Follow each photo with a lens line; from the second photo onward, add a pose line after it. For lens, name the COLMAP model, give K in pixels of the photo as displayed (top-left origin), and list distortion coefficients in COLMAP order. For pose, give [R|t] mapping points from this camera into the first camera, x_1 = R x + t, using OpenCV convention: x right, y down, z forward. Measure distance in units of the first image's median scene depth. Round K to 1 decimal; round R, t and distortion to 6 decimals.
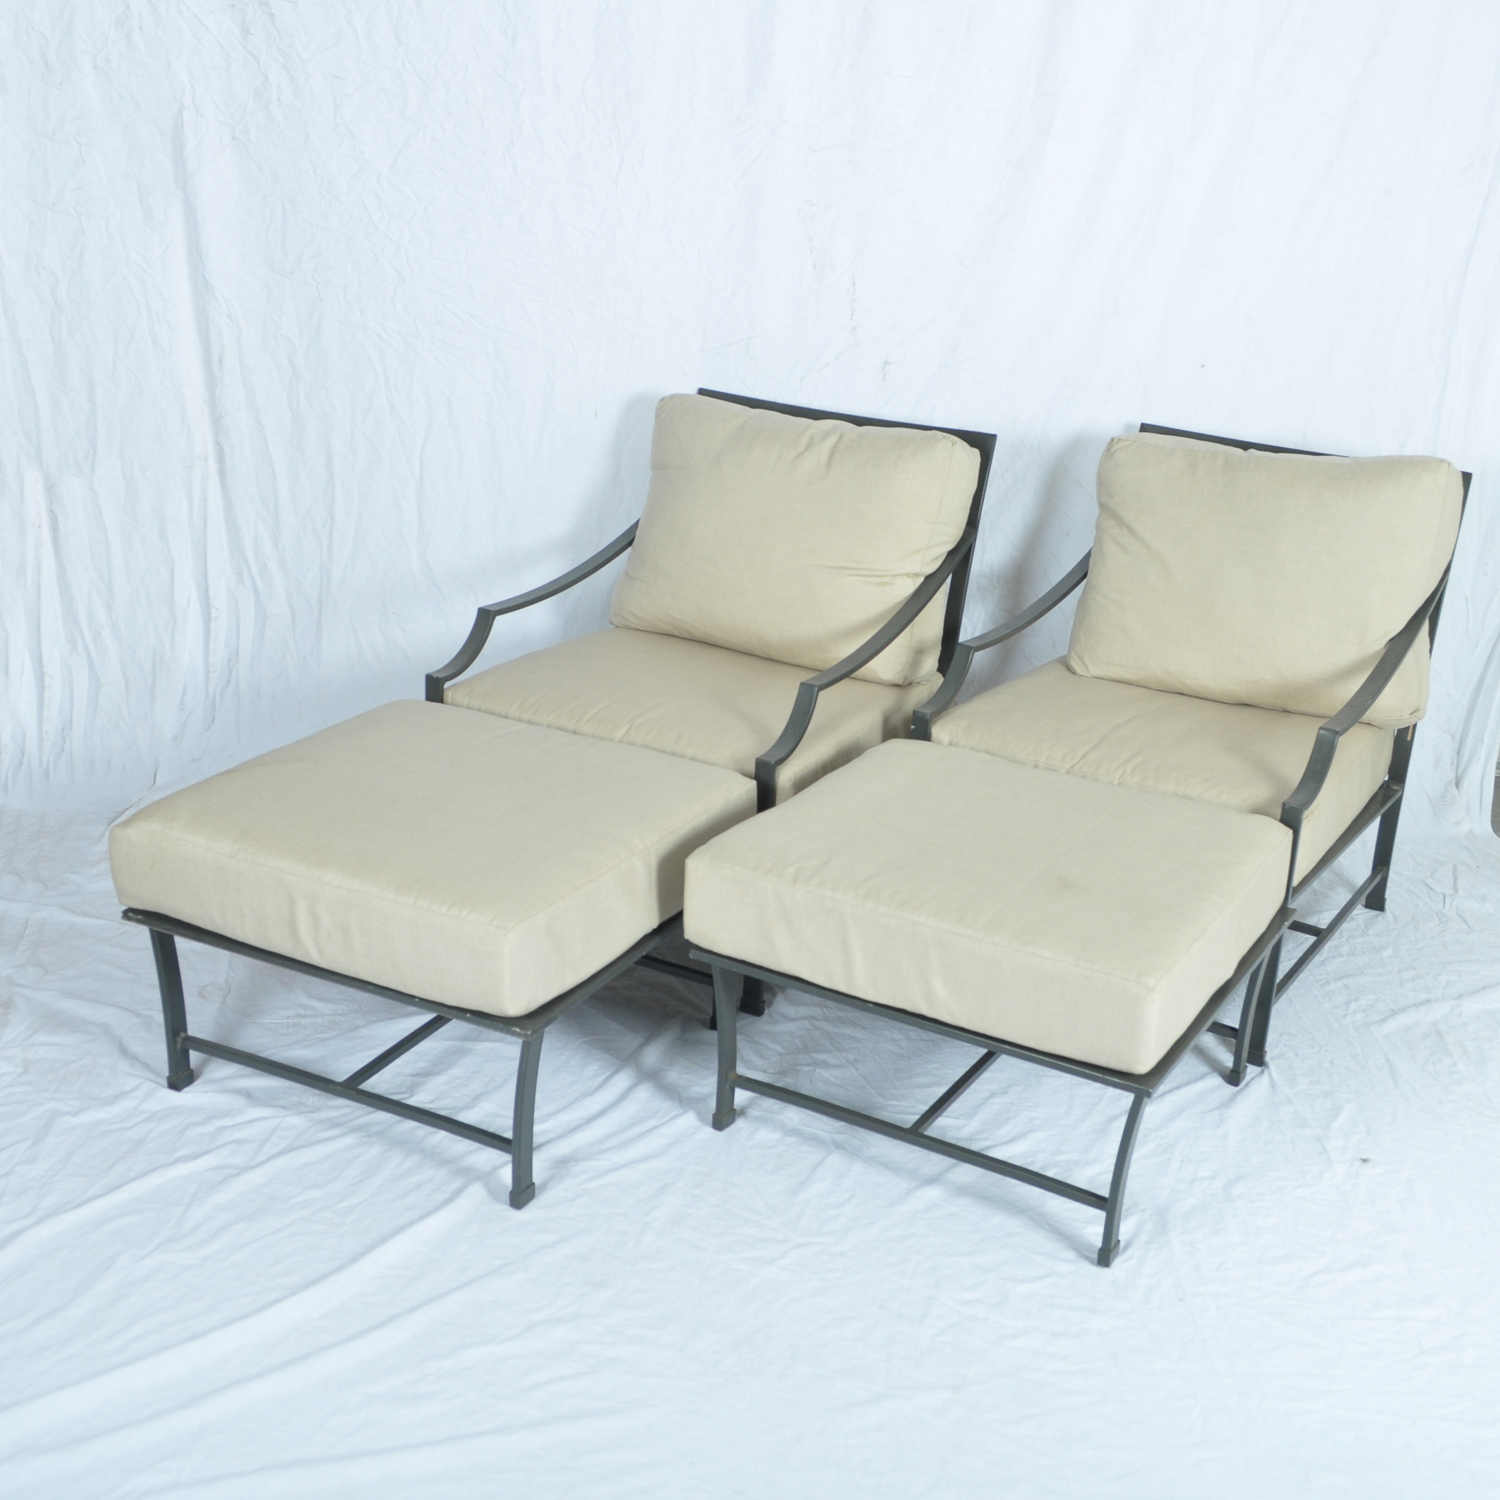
lens RADIAL K [[2277.3, 0, 750.0], [0, 2277.3, 750.0], [0, 0, 1]] dist [0.004324, 0.083639]
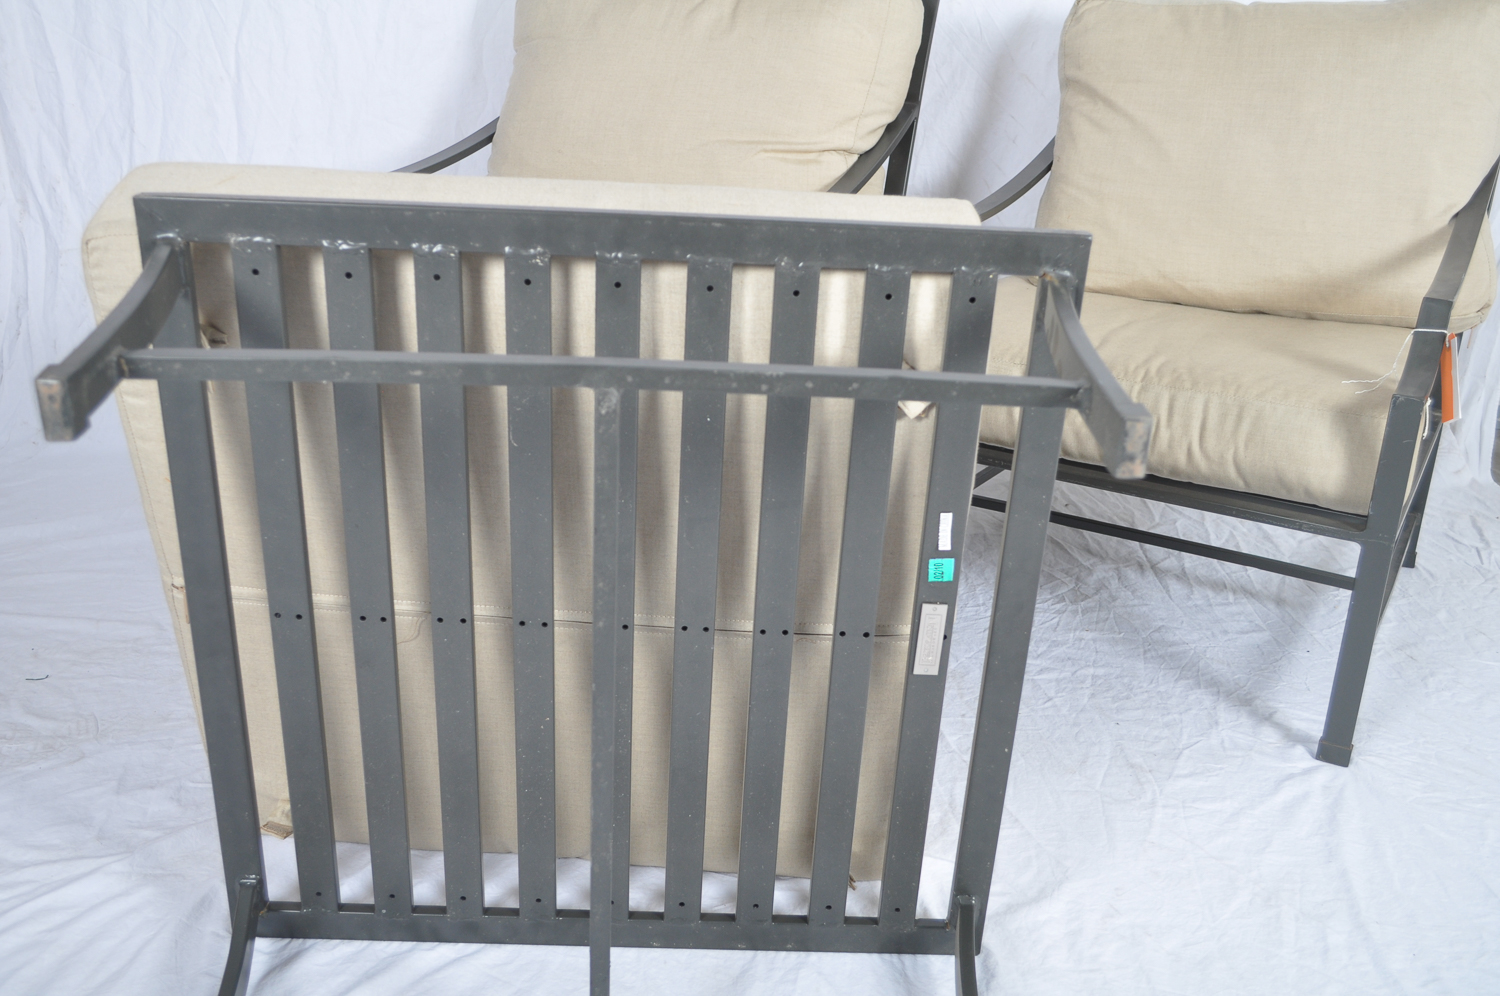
lens RADIAL K [[1656.0, 0, 739.8], [0, 1656.0, 543.3], [0, 0, 1]] dist [0.004874, 0.002914]
pose [[0.998730, -0.024315, 0.044131, 0.006663], [0.023604, 0.999584, 0.016569, 0.046228], [-0.044515, -0.015506, 0.998888, 0.411352]]
